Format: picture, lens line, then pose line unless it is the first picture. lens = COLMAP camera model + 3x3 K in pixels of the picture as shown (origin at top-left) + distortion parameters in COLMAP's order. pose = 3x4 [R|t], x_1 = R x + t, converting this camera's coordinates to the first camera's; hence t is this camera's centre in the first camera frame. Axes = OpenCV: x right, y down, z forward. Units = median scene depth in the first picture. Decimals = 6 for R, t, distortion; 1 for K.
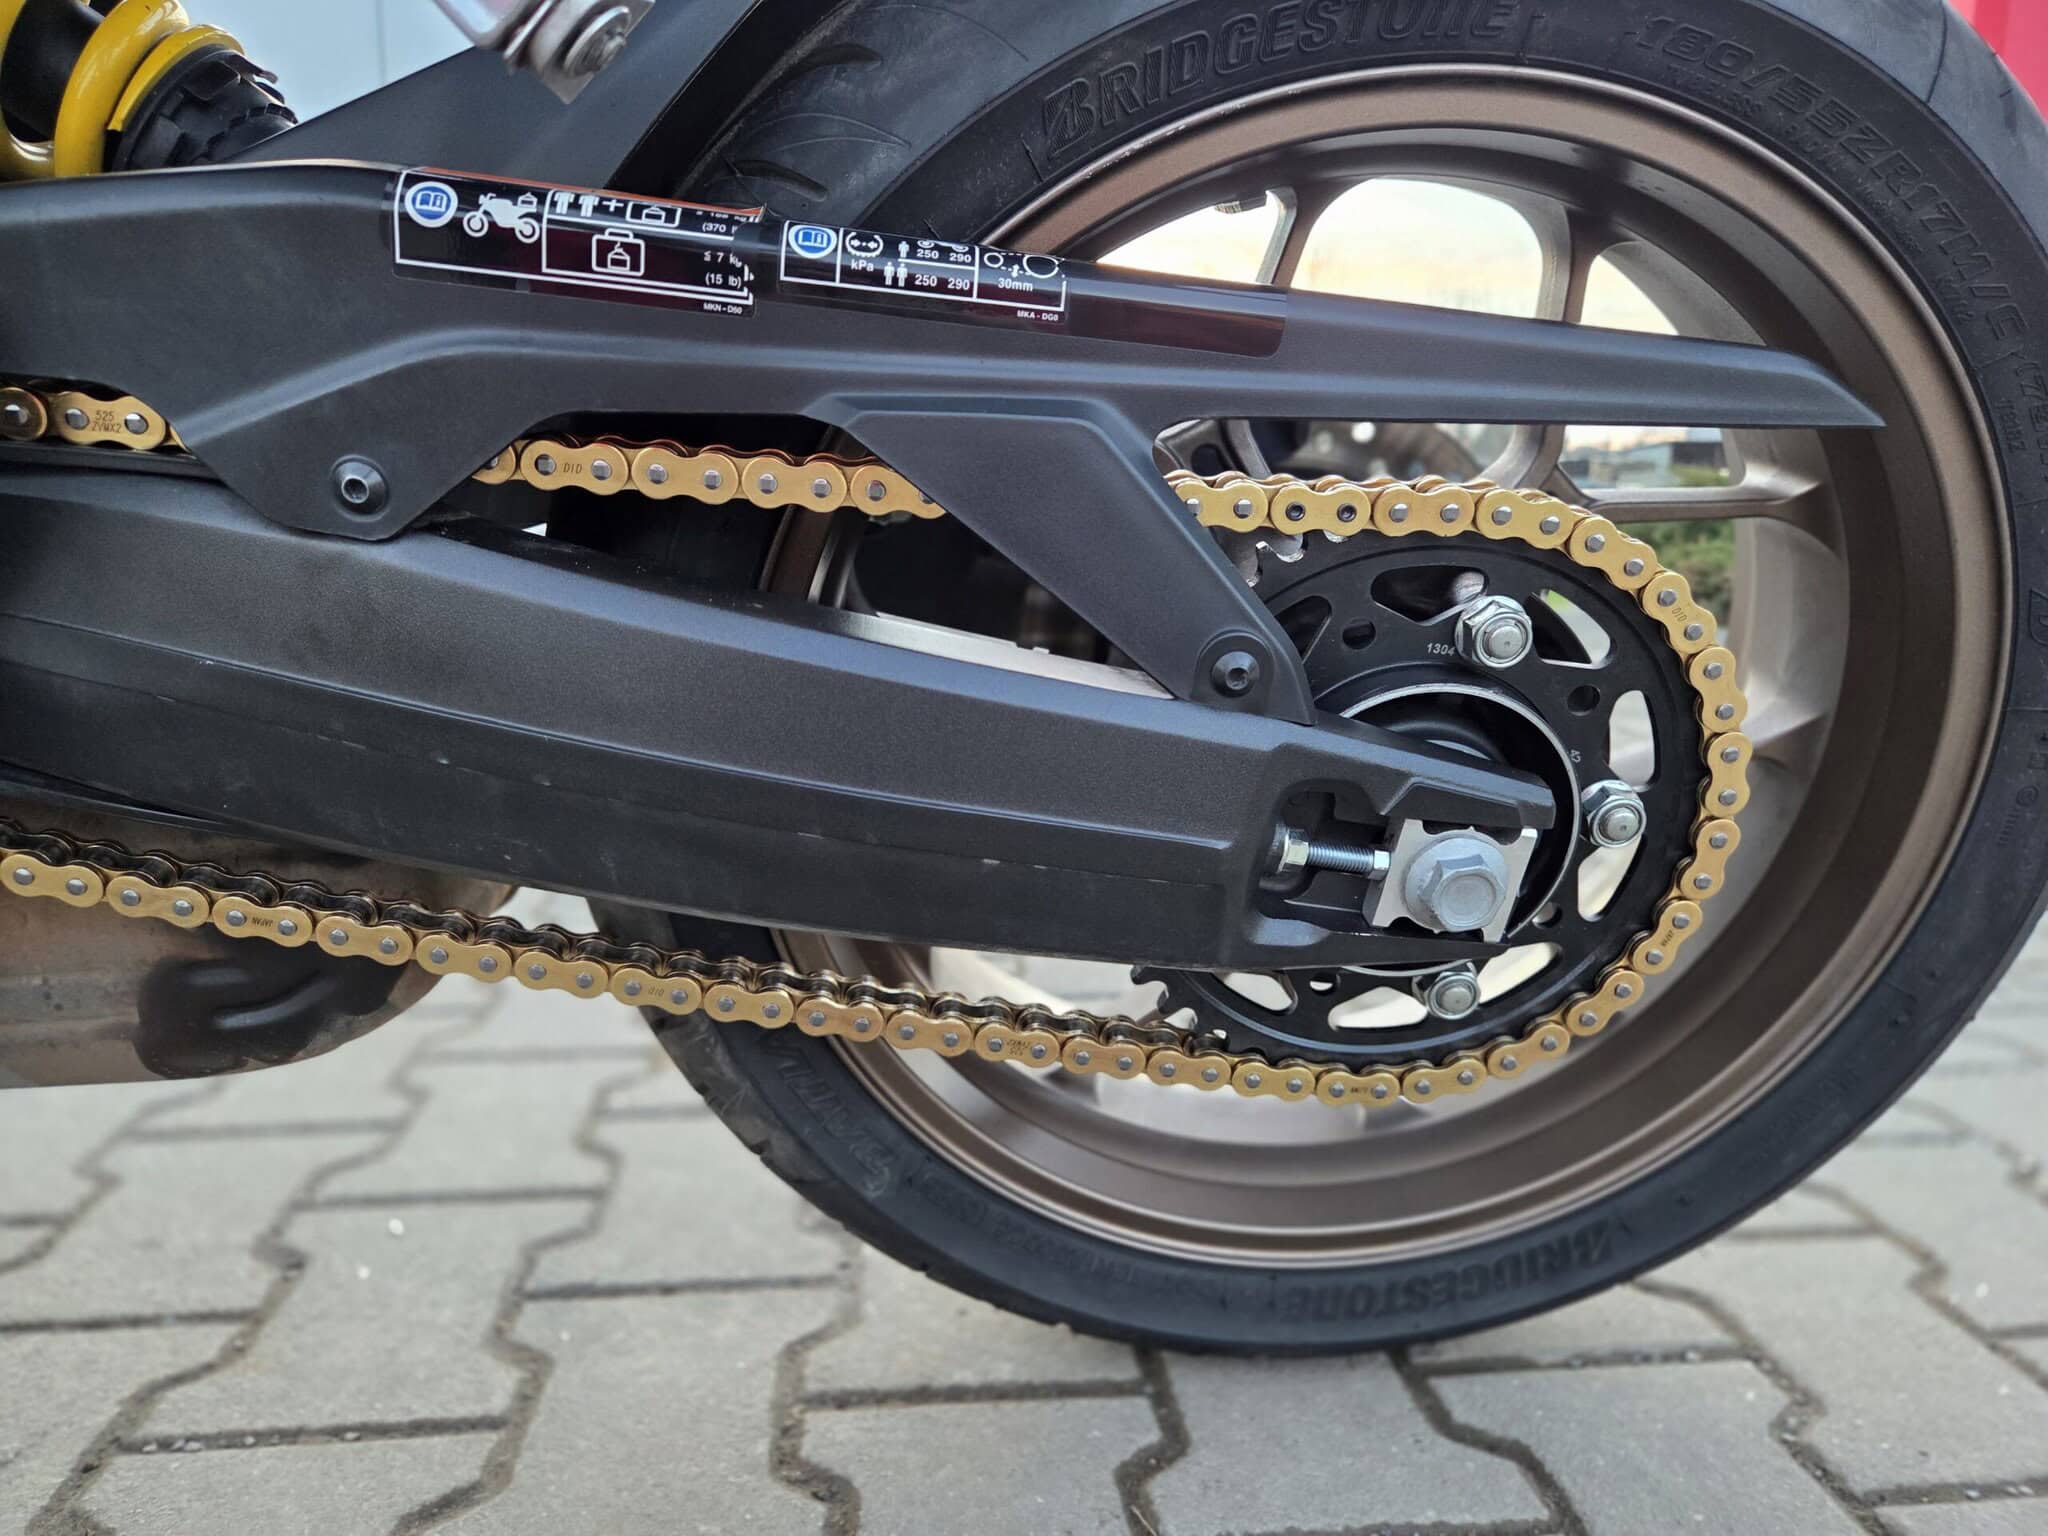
lens RADIAL K [[1377.7, 0, 1024.0], [0, 1377.7, 768.0], [0, 0, 1]] dist [0.058863, -0.038542]
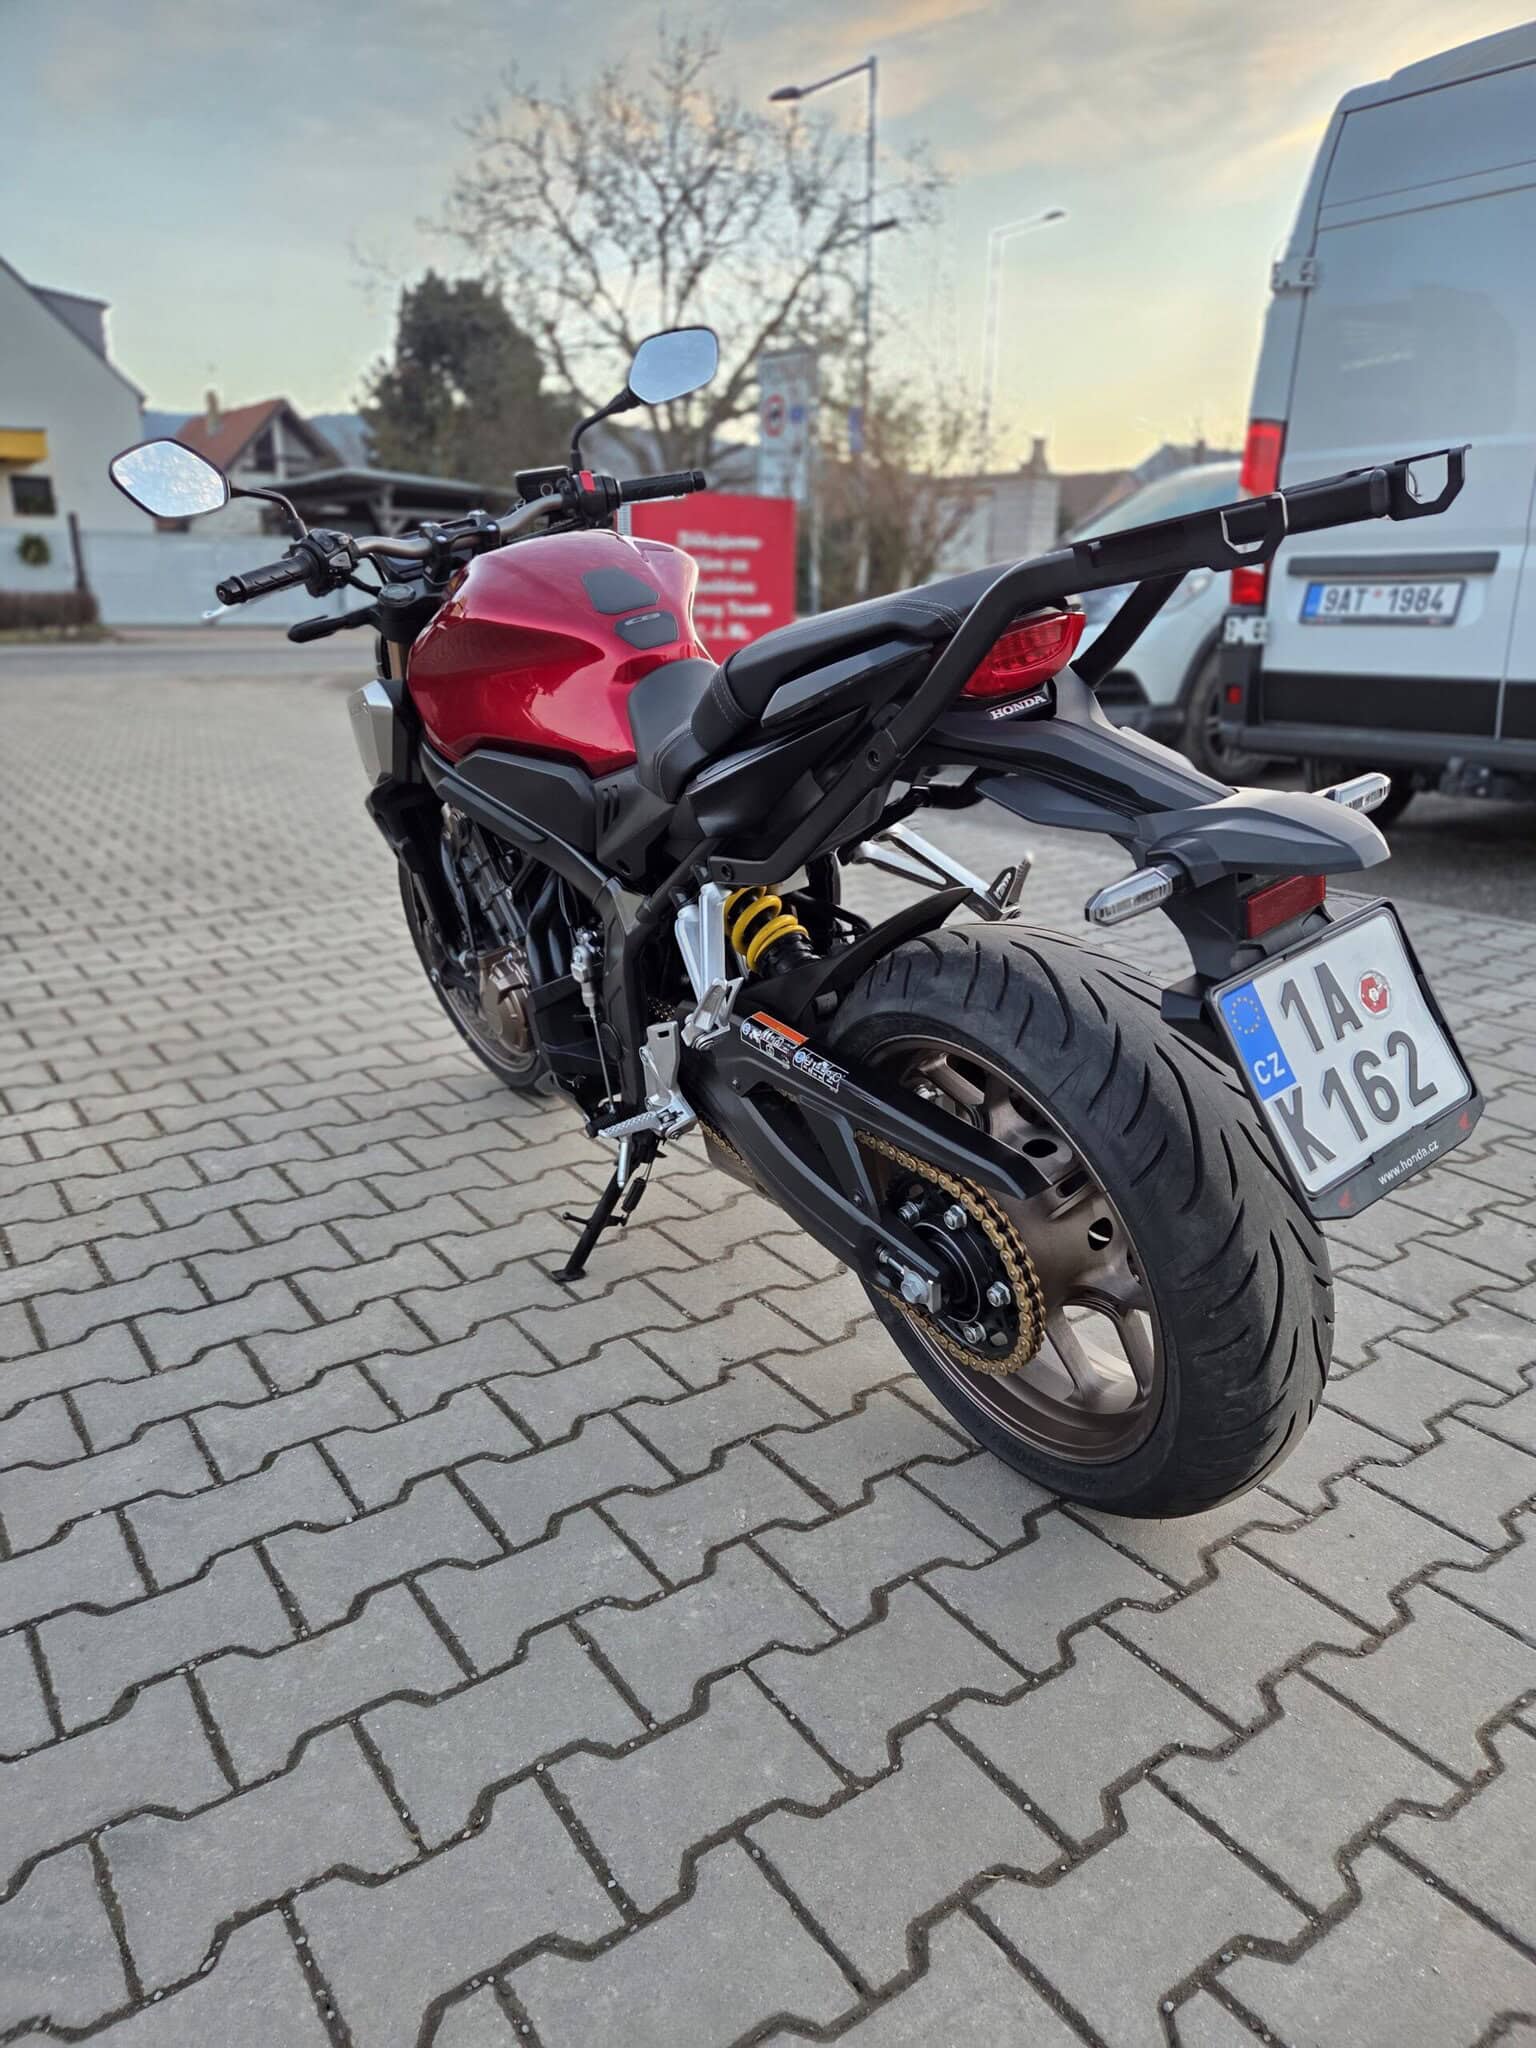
lens RADIAL K [[1377.7, 0, 787.0], [0, 1377.7, 1019.0], [0, 0, 1]] dist [0.058863, -0.038542]
pose [[0.495020, 0.243461, -0.834076, 2.241941], [-0.153257, 0.969356, 0.191991, -0.905942], [0.855259, 0.032789, 0.517163, -0.753445]]
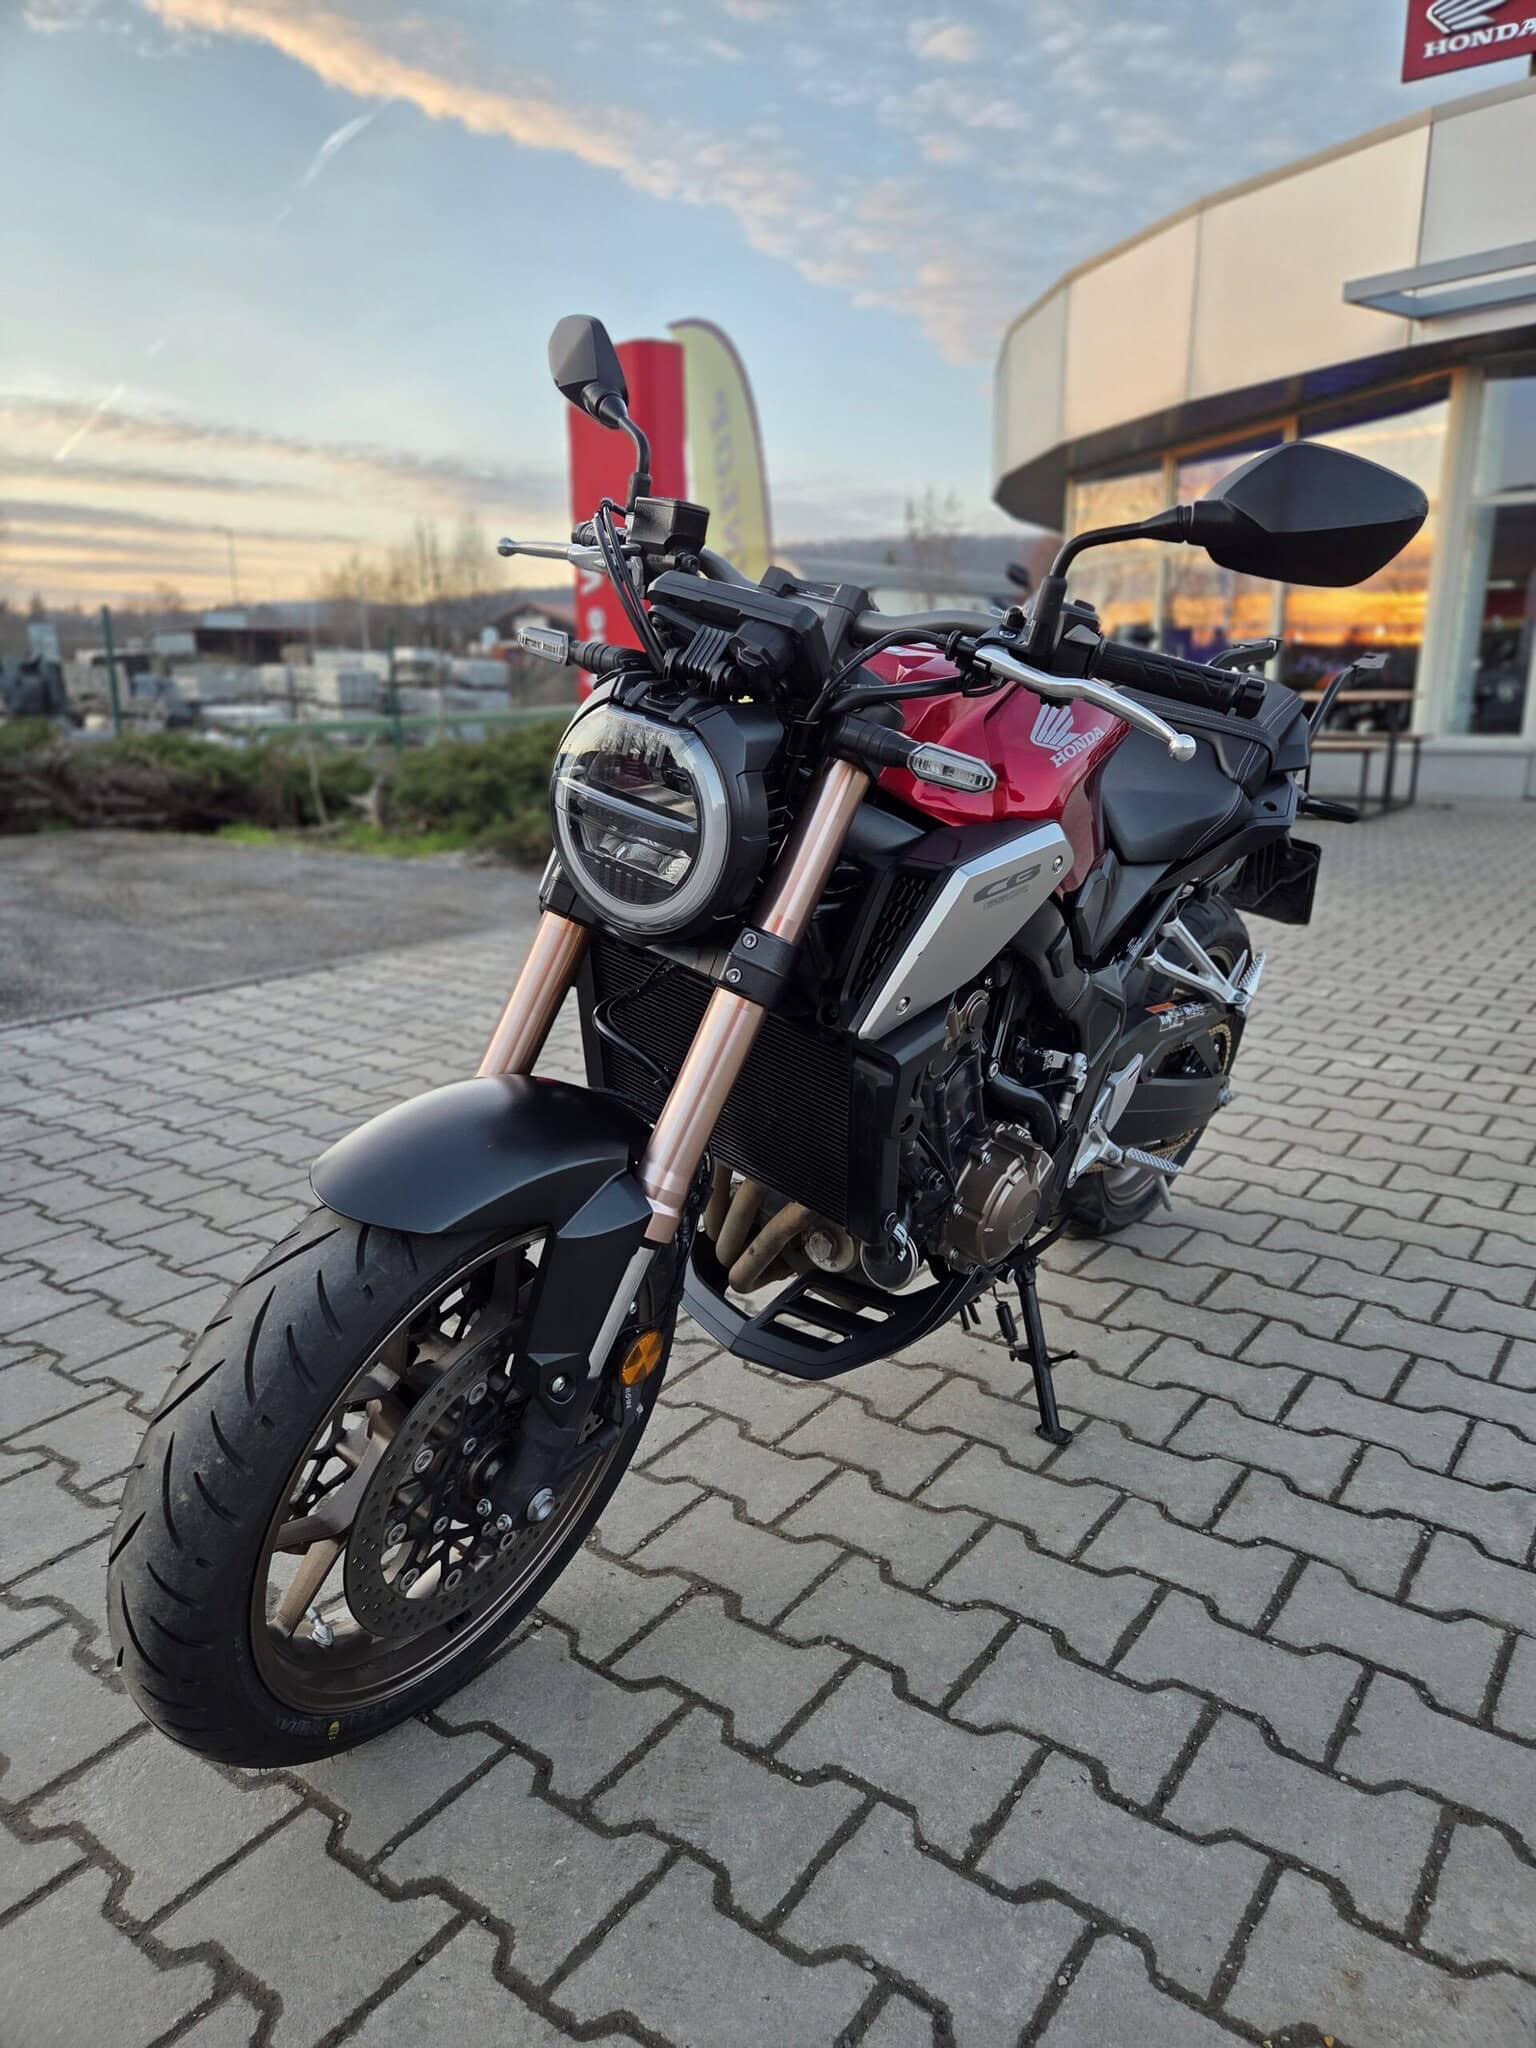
lens RADIAL K [[1366.2, 0, 760.4], [0, 1366.2, 1004.0], [0, 0, 1]] dist [0.057426, -0.037701]
pose [[0.677787, -0.179522, 0.713005, -3.844362], [0.142871, 0.983408, 0.111791, -0.931798], [-0.721244, 0.026097, 0.692190, -1.144384]]
